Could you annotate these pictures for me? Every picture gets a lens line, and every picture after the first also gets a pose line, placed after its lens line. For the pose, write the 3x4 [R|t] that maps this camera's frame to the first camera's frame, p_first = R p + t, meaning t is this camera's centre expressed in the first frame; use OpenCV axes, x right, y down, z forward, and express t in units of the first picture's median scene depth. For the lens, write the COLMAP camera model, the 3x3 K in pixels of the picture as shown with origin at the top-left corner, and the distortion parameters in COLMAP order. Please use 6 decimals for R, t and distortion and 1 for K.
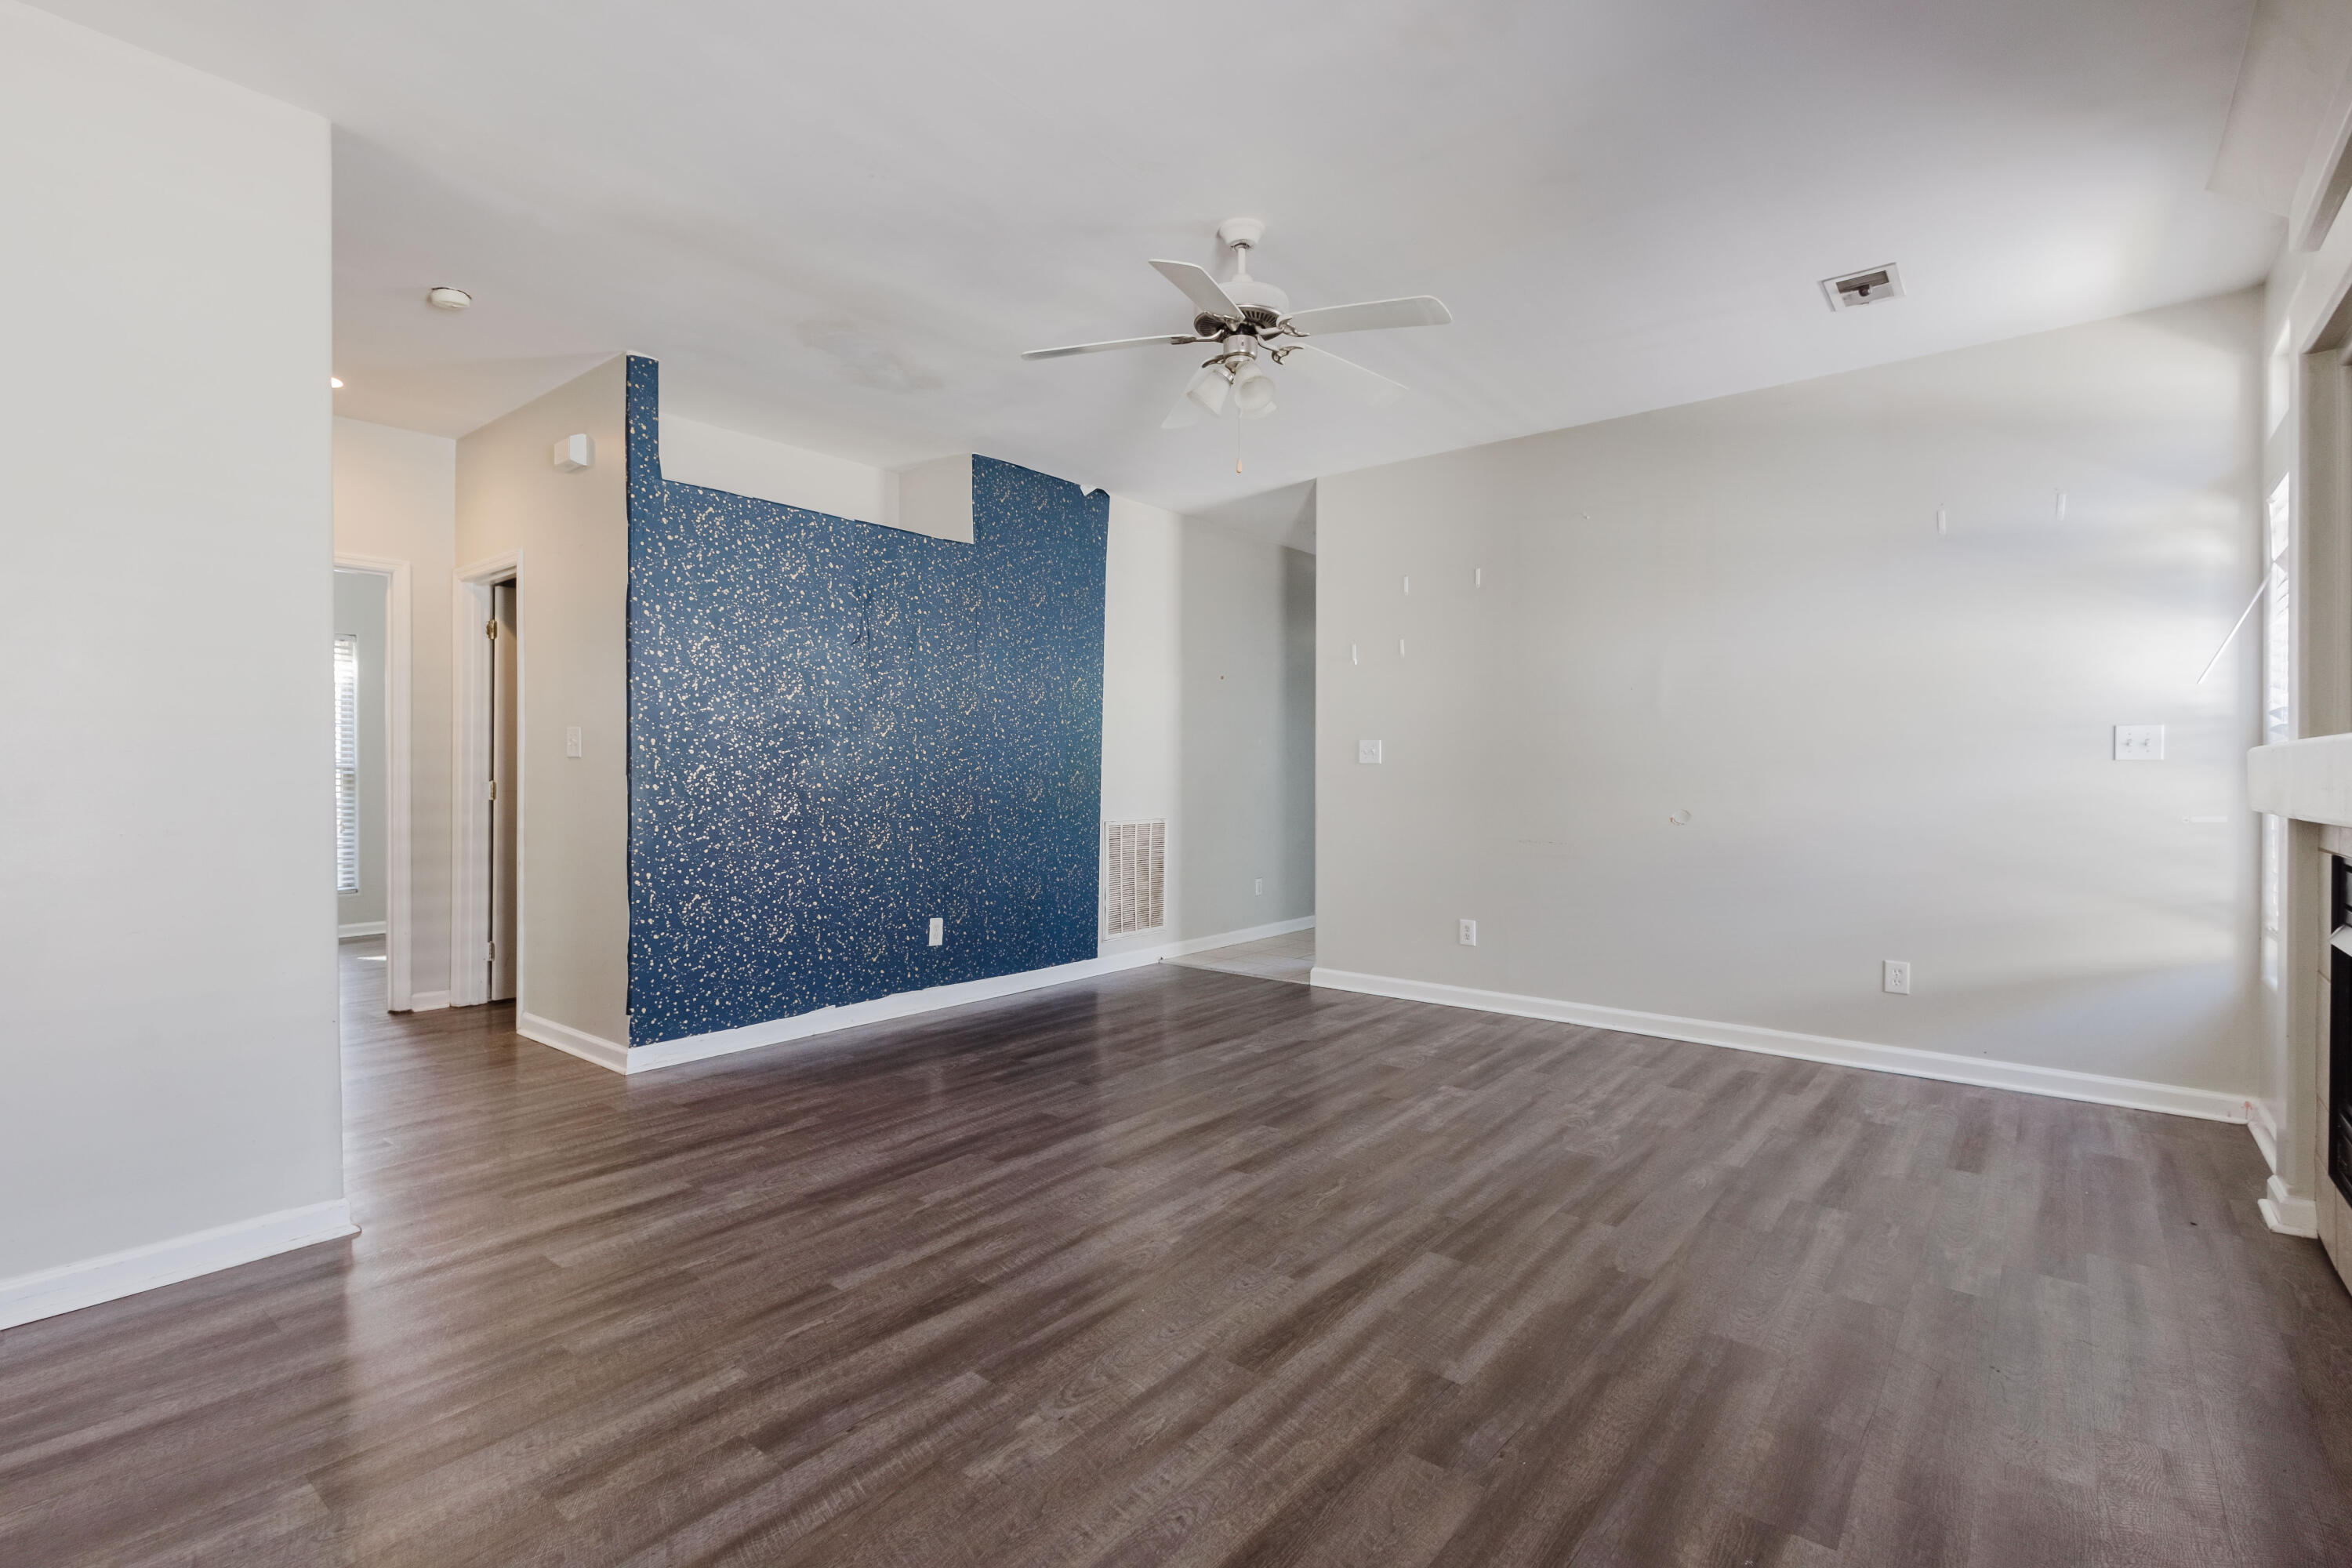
lens RADIAL K [[1077.7, 0, 1178.5], [0, 1077.7, 780.3], [0, 0, 1]] dist [0.010750, -0.002757]
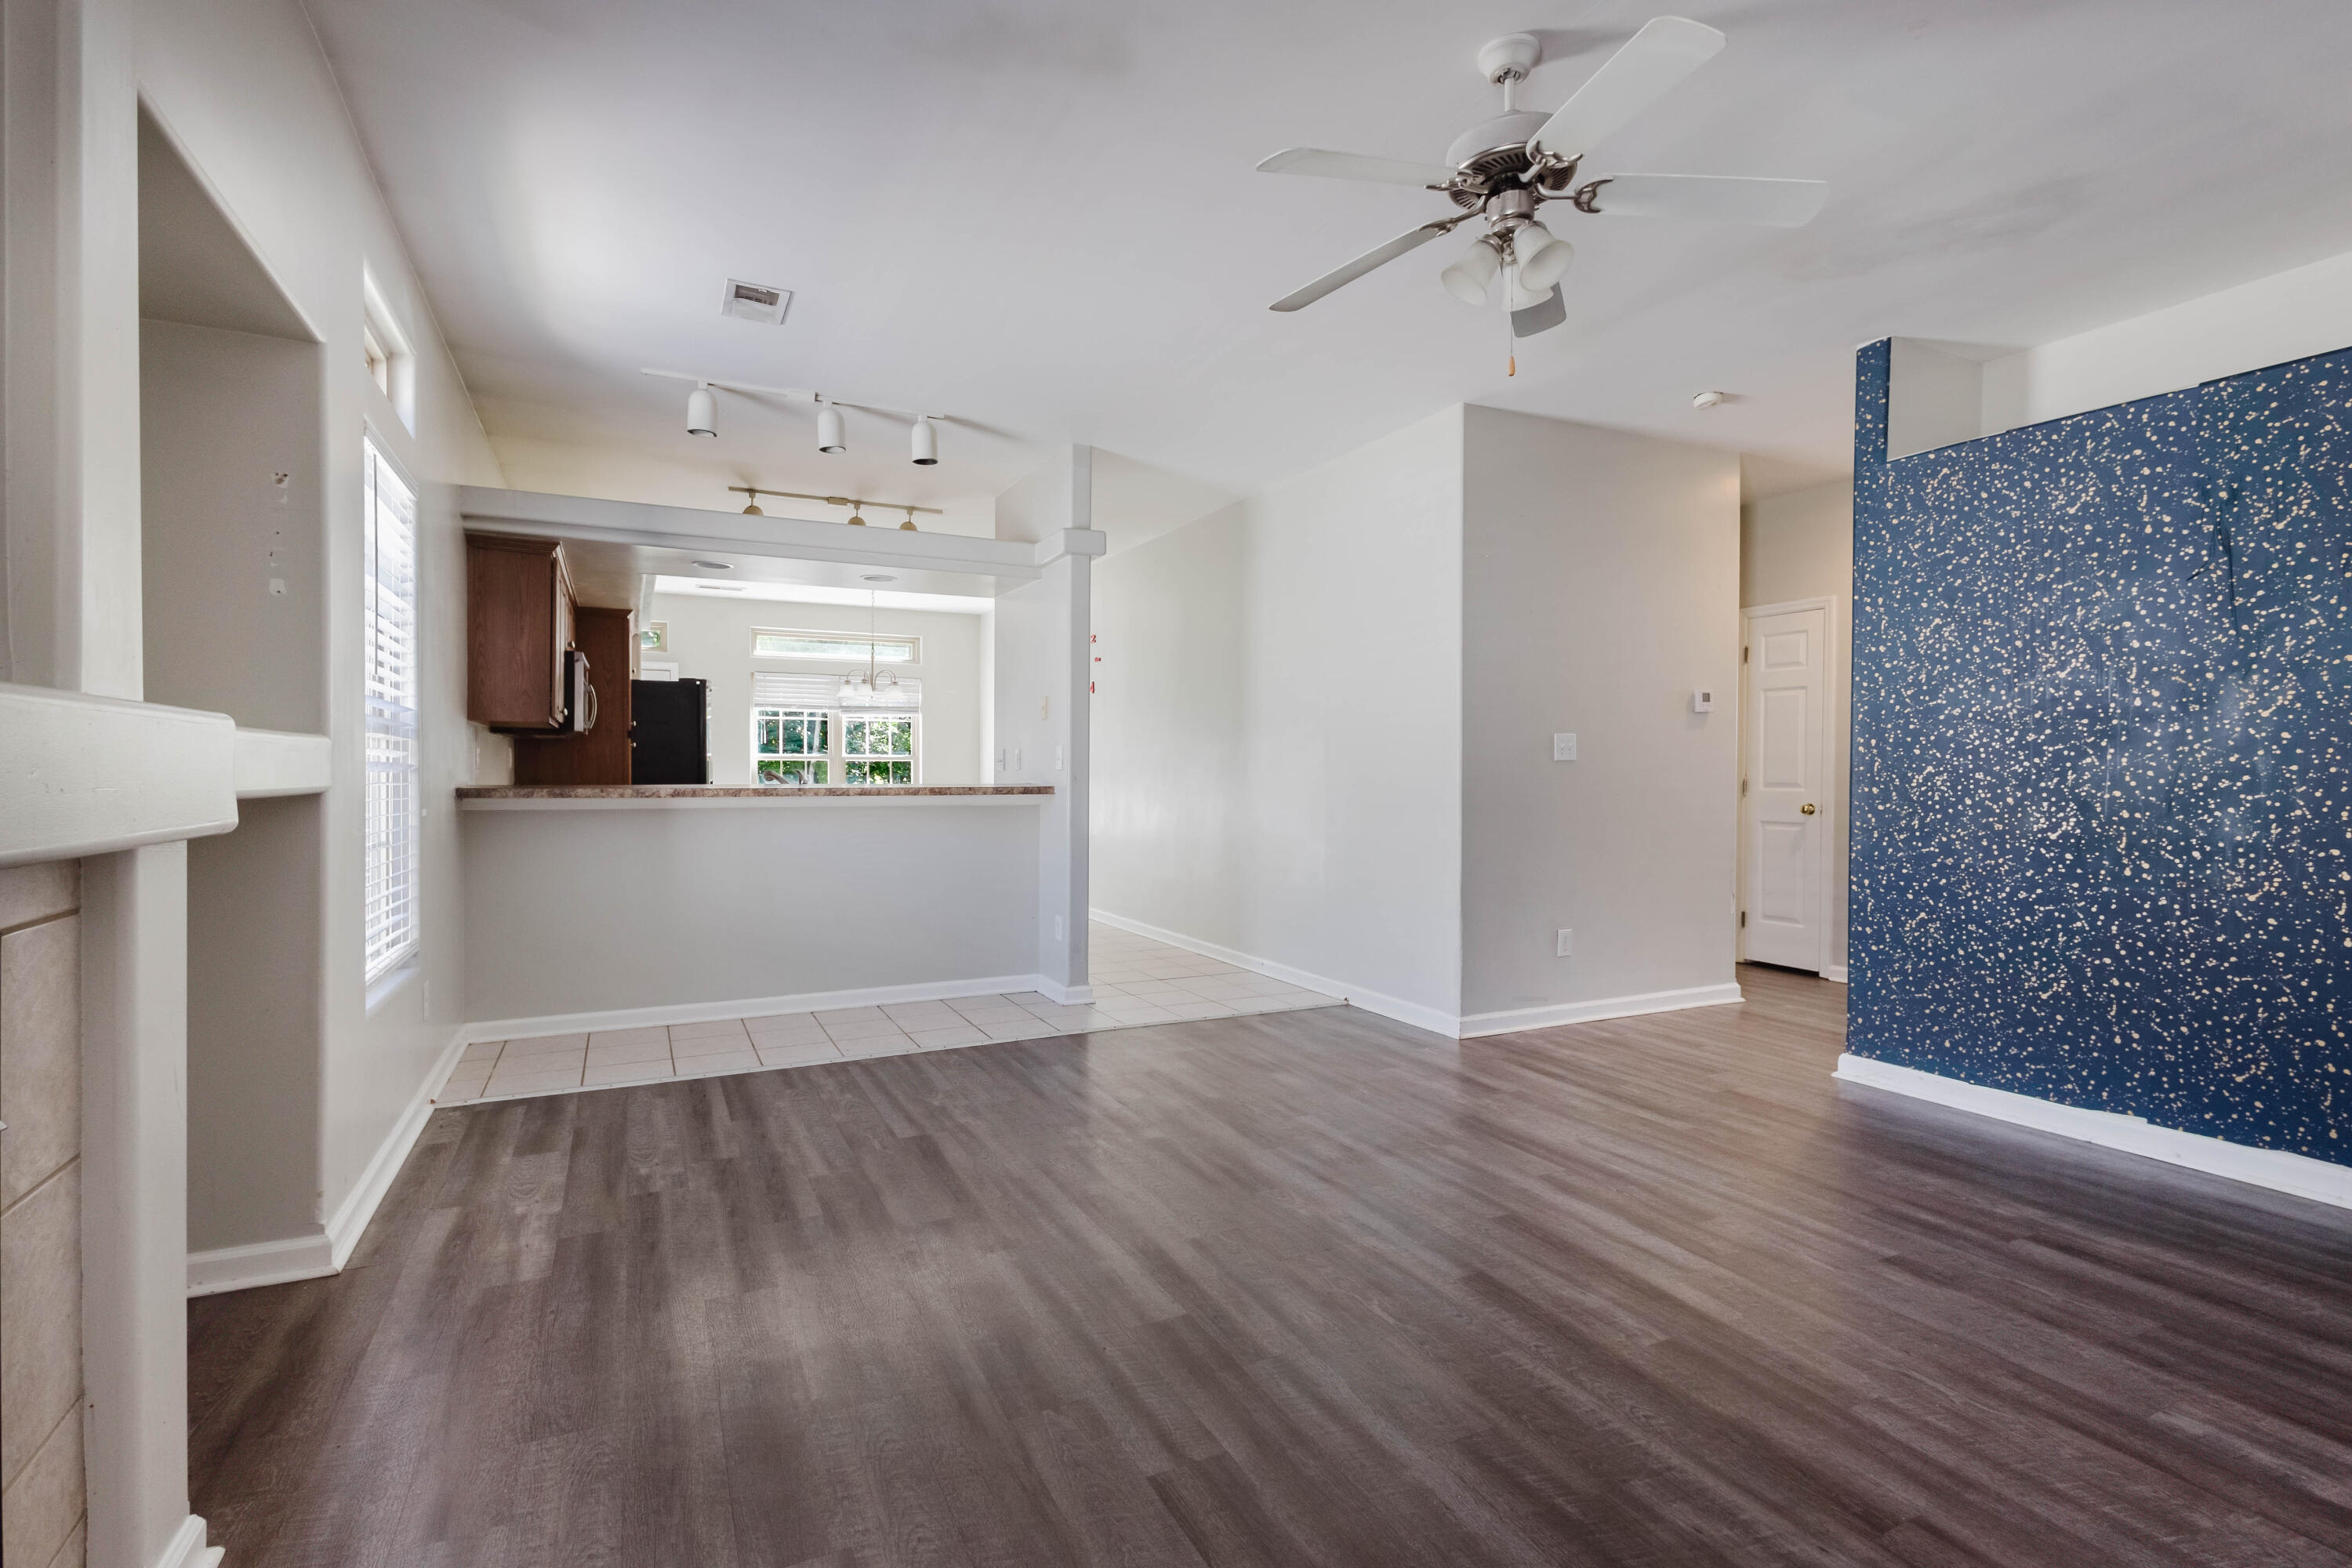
lens RADIAL K [[1077.7, 0, 1166.9], [0, 1077.7, 784.6], [0, 0, 1]] dist [0.010750, -0.002757]
pose [[-0.418601, 0.006072, -0.908150, 0.637792], [-0.011428, 0.999863, 0.011953, -0.003016], [0.908098, 0.015382, -0.418474, 0.829438]]
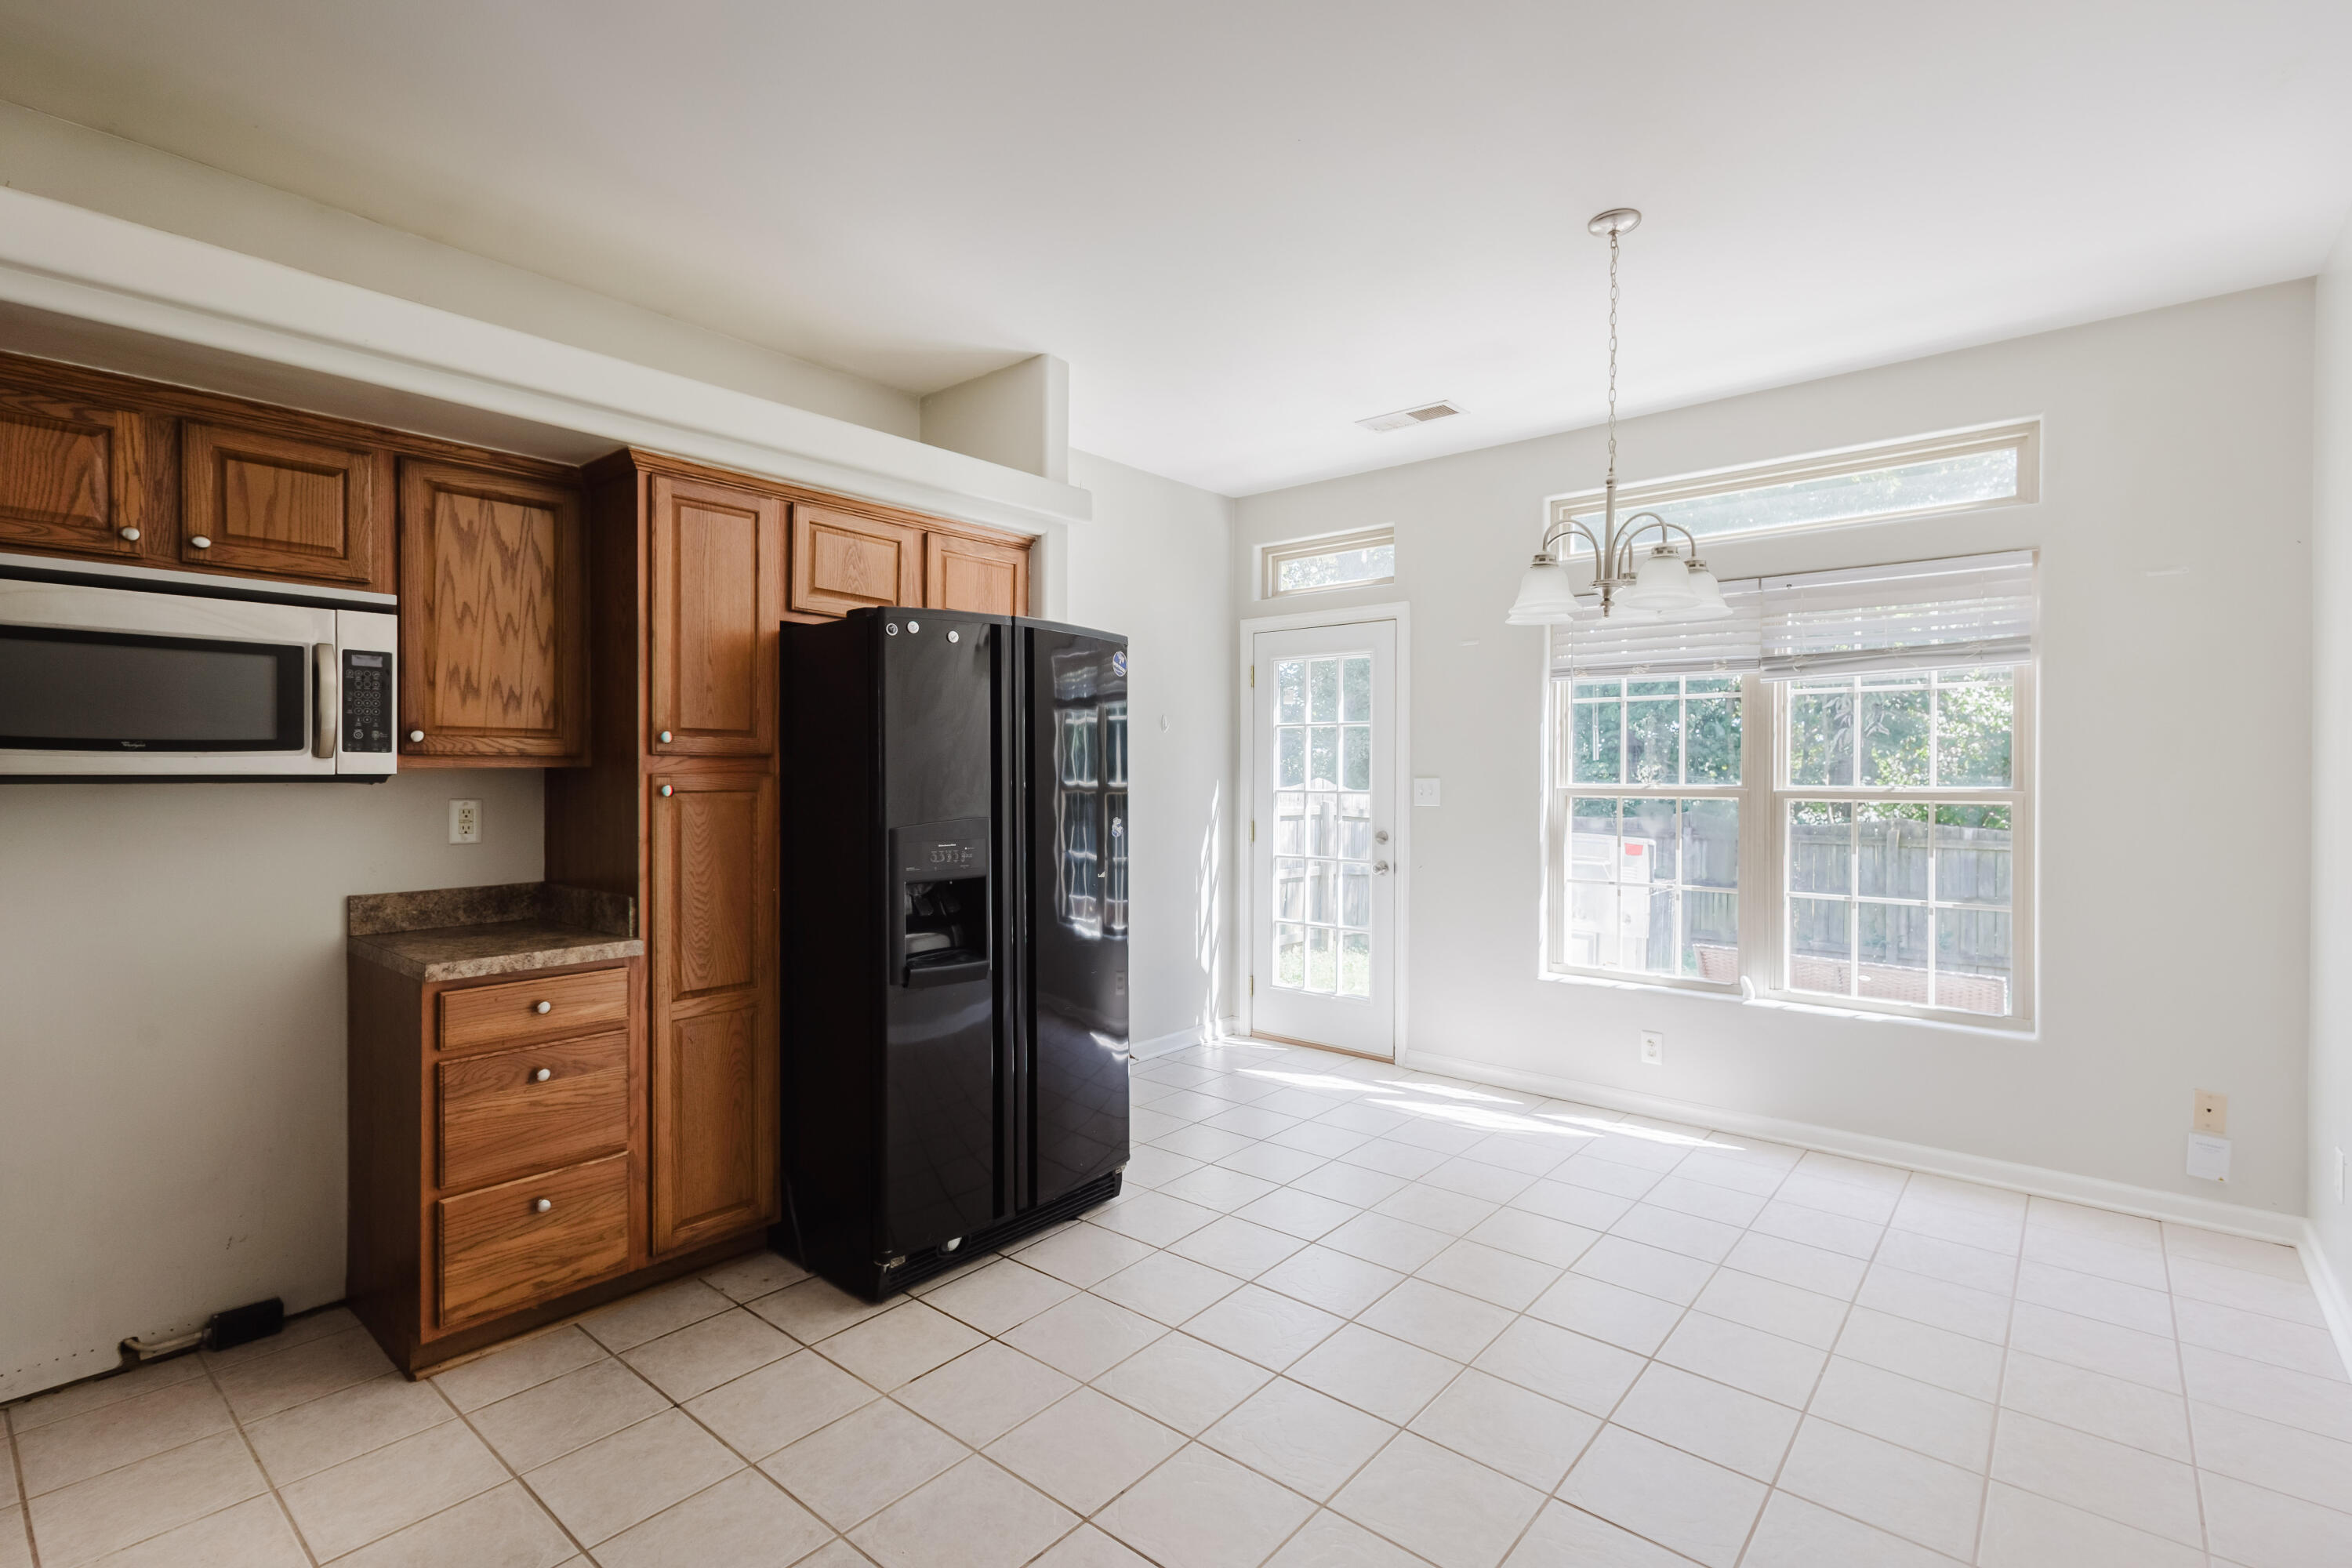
lens RADIAL K [[1077.7, 0, 1173.0], [0, 1077.7, 778.7], [0, 0, 1]] dist [0.010750, -0.002757]
pose [[-0.999742, -0.003194, 0.022490, -0.819198], [-0.002879, 0.999897, 0.014037, -0.051367], [-0.022532, 0.013969, -0.999649, 0.058989]]
